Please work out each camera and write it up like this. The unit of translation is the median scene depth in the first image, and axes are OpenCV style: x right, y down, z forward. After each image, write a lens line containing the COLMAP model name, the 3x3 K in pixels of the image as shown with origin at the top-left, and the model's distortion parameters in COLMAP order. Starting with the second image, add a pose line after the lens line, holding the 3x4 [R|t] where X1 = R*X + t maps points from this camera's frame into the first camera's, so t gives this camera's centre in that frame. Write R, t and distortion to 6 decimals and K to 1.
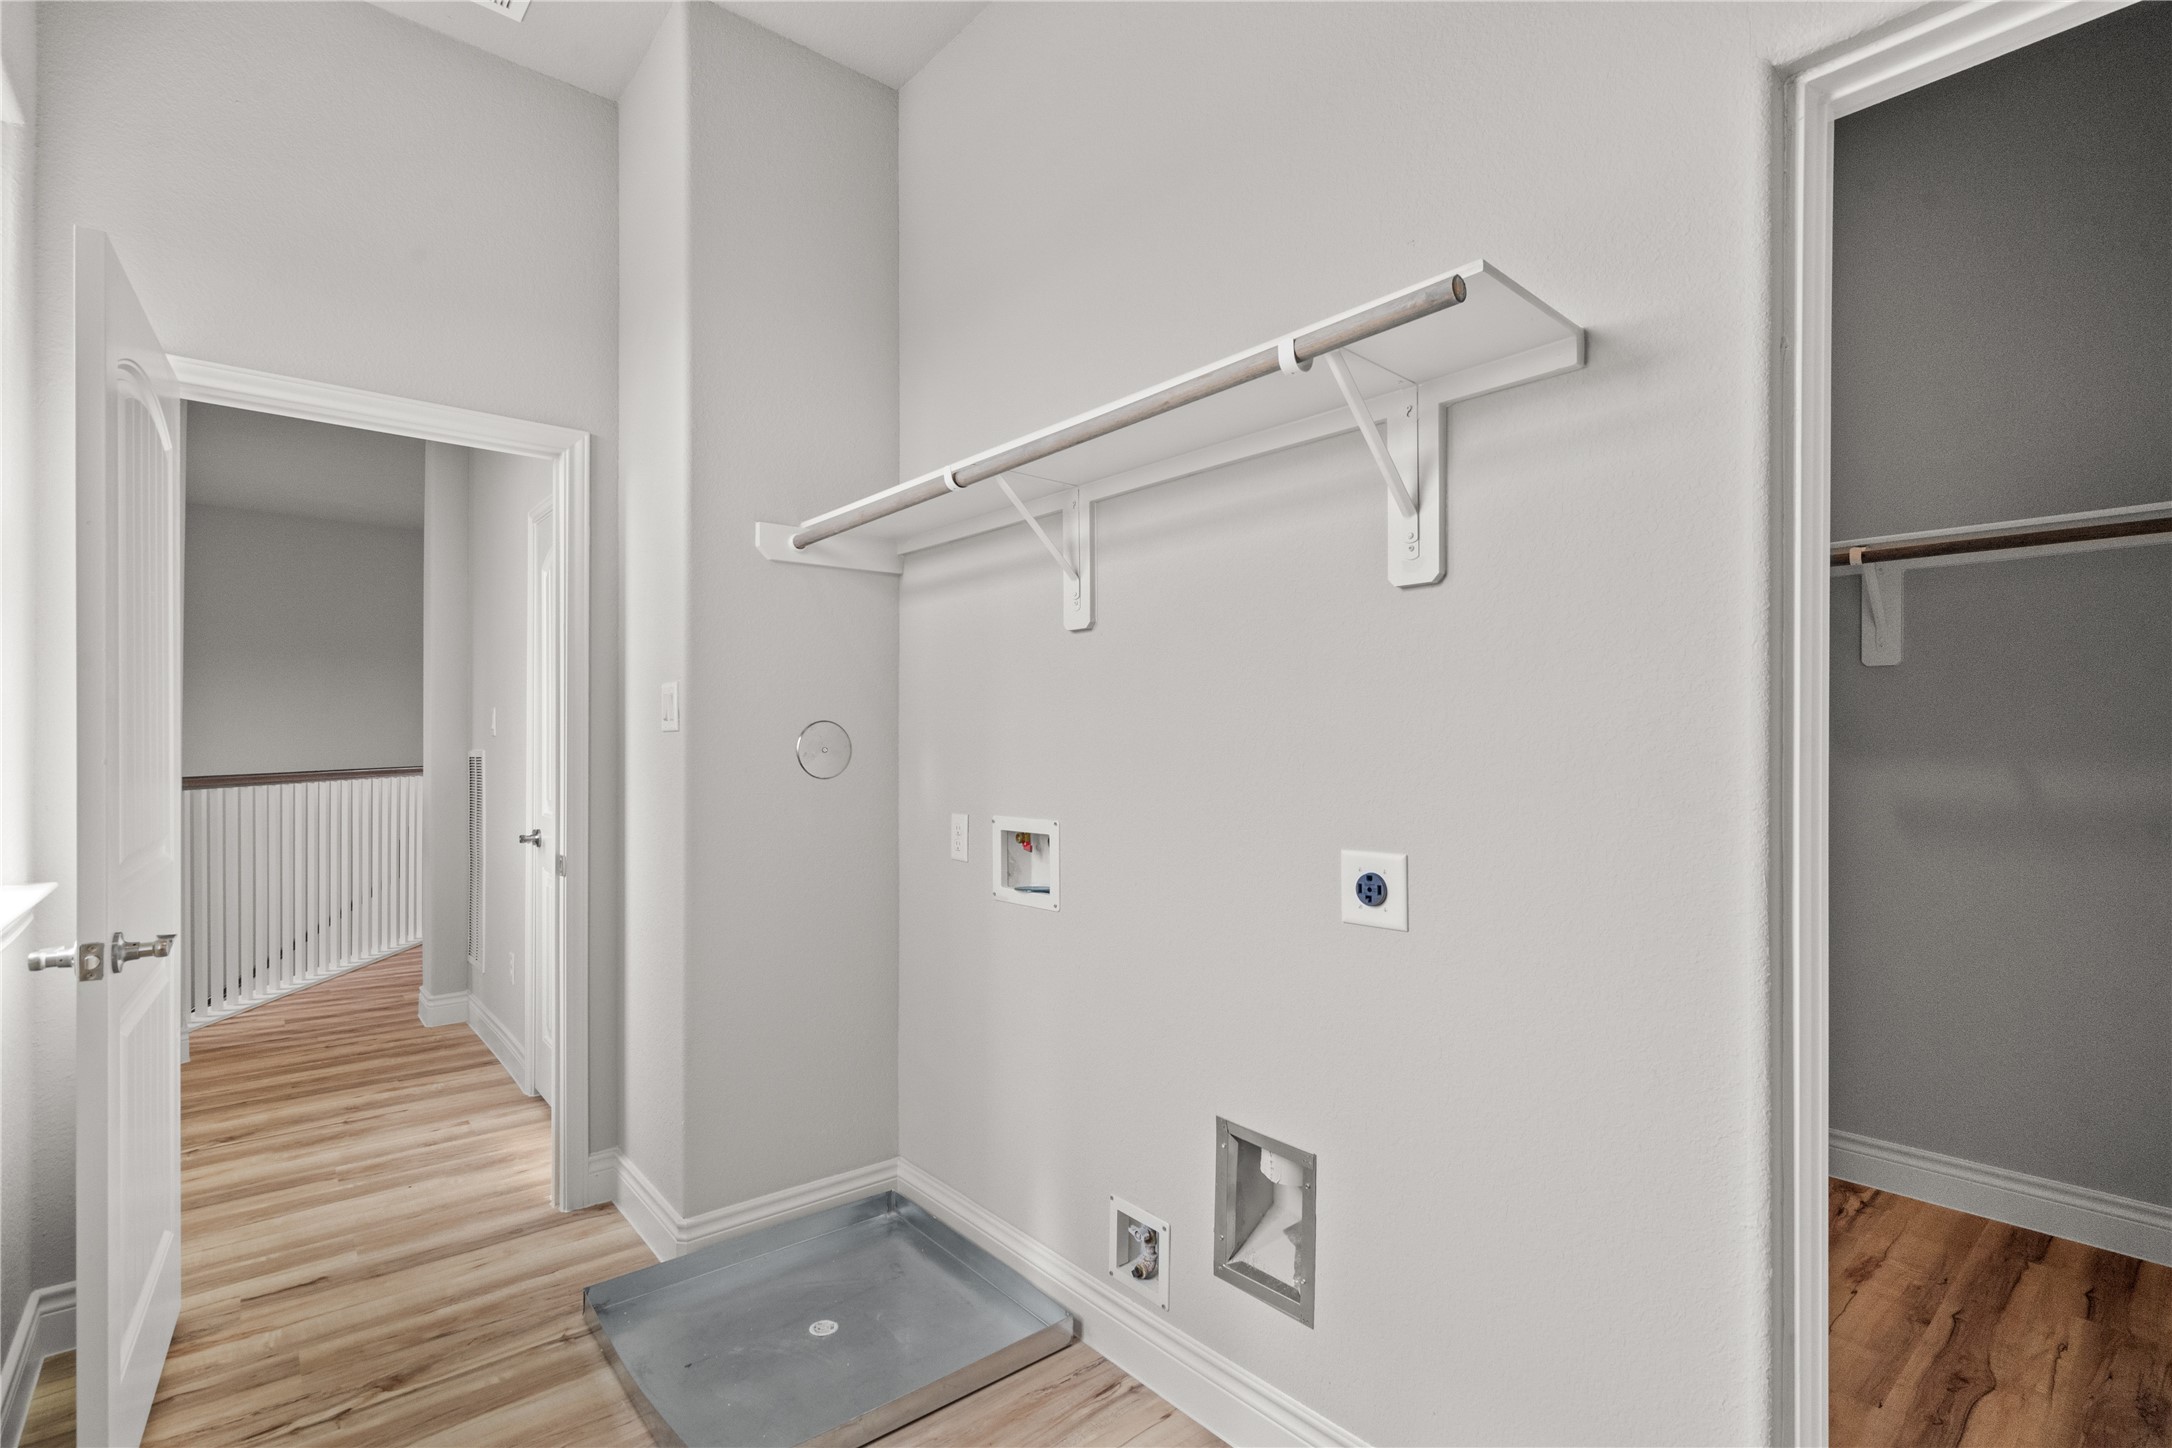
lens RADIAL K [[1003.7, 0, 1077.5], [0, 1003.7, 736.1], [0, 0, 1]] dist [0.005611, 0.000759]
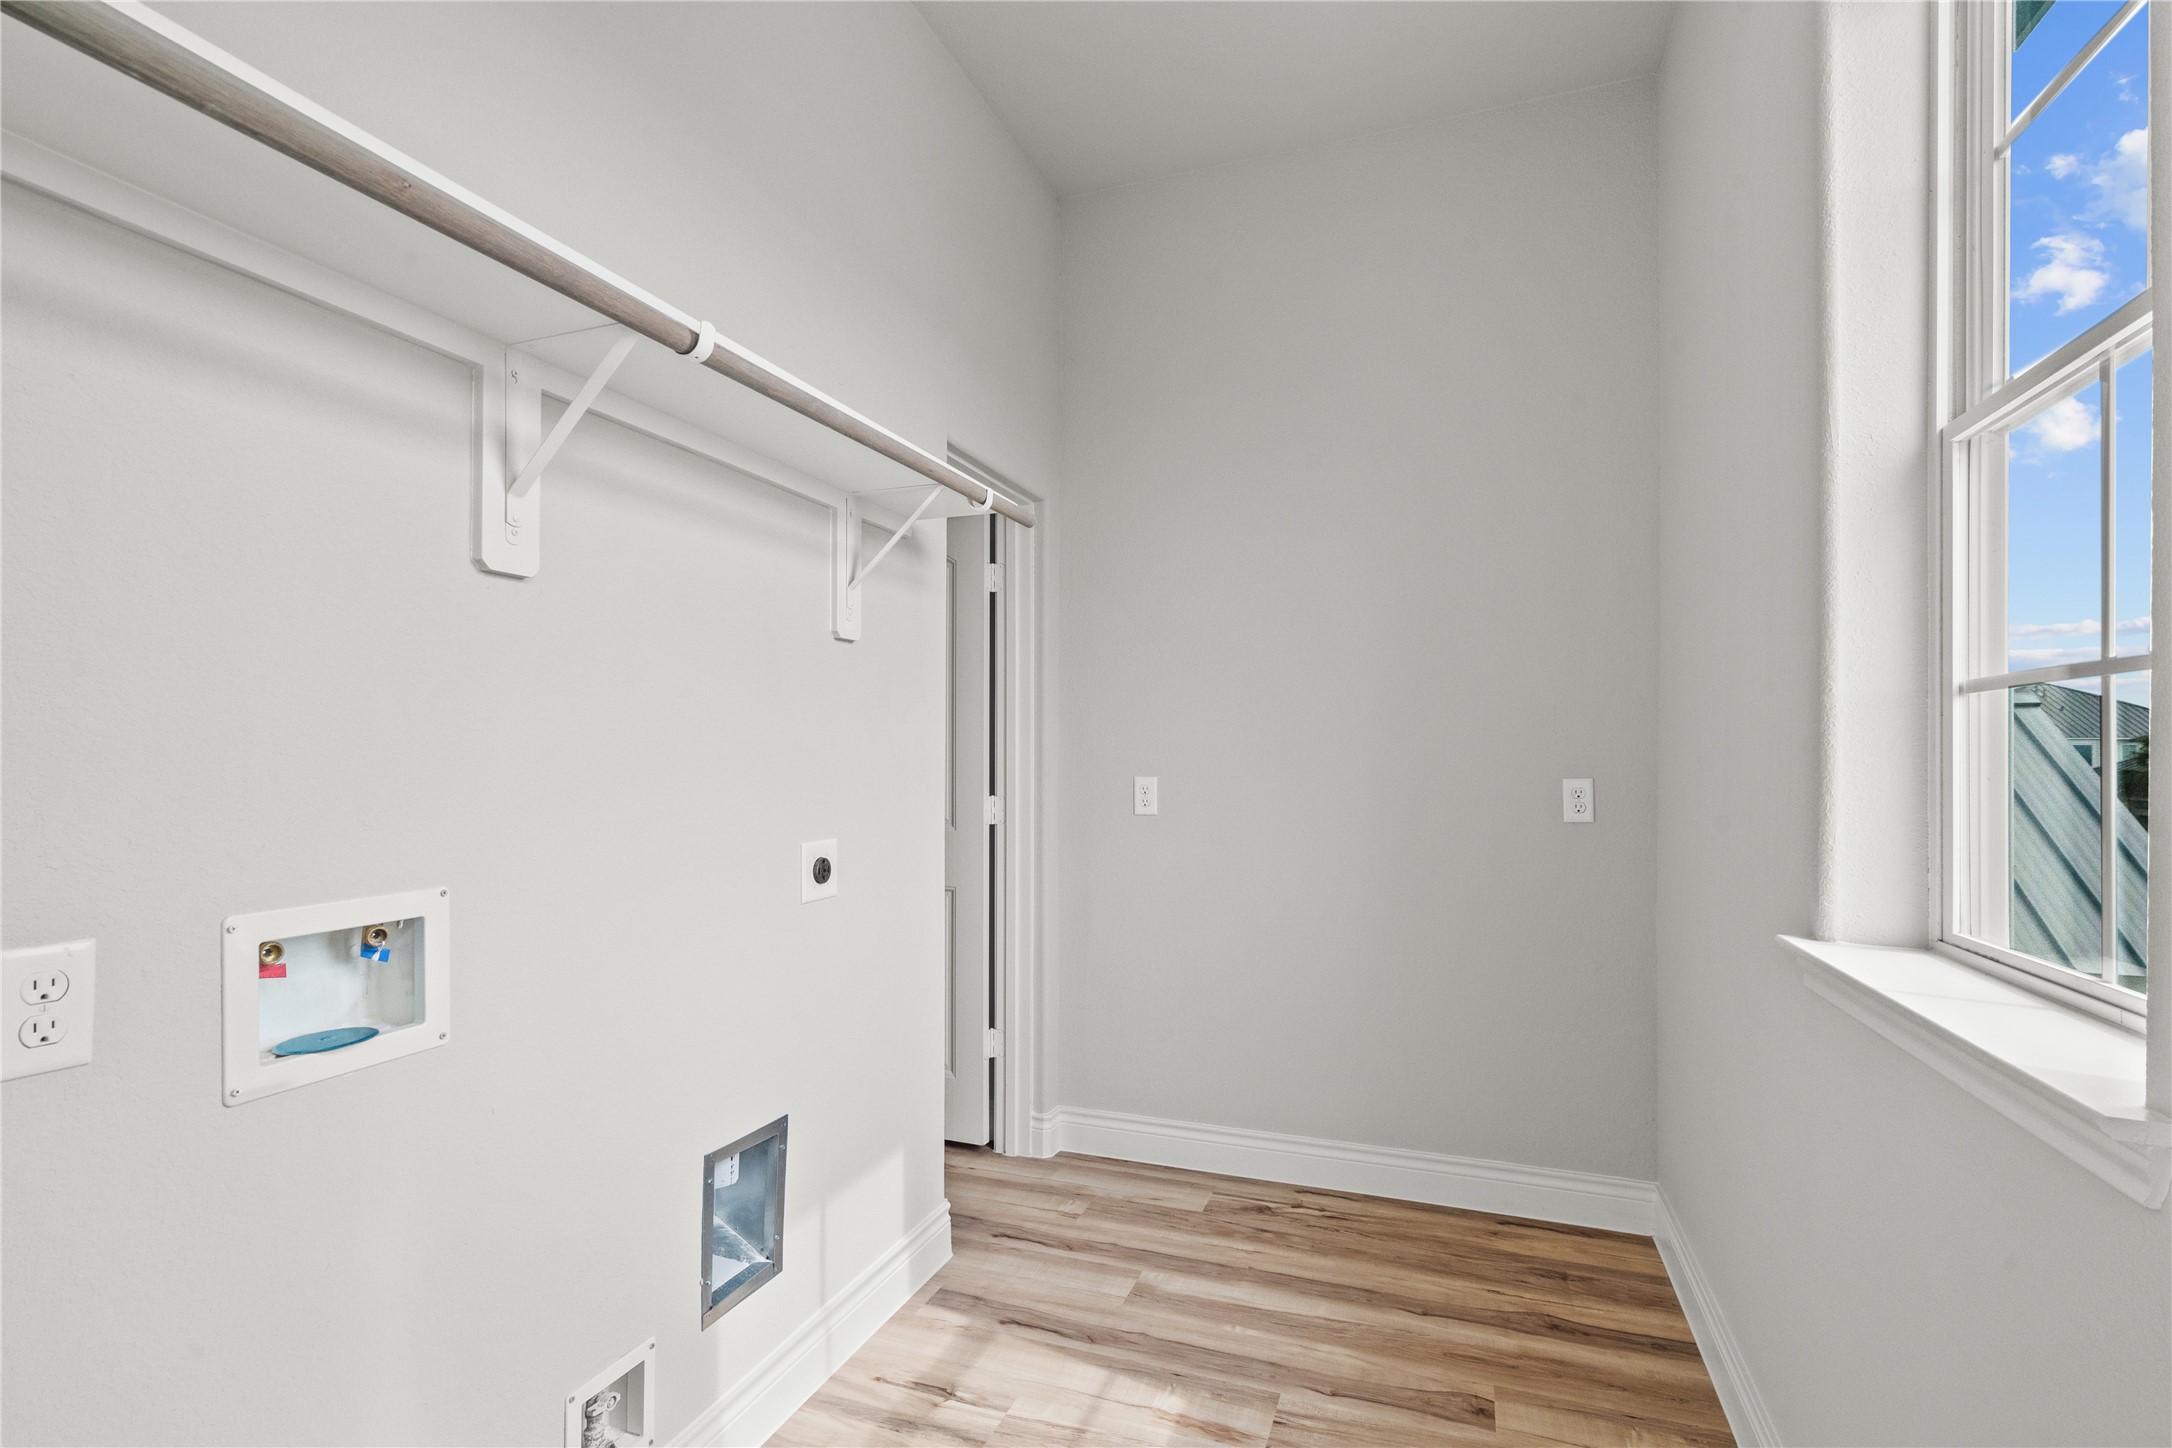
lens RADIAL K [[1003.7, 0, 1077.5], [0, 1003.7, 736.1], [0, 0, 1]] dist [0.005611, 0.000759]
pose [[-0.494011, 0.012761, 0.869362, -0.892465], [-0.016162, 0.999585, -0.023856, 0.006461], [-0.869306, -0.025836, -0.493599, 1.232336]]
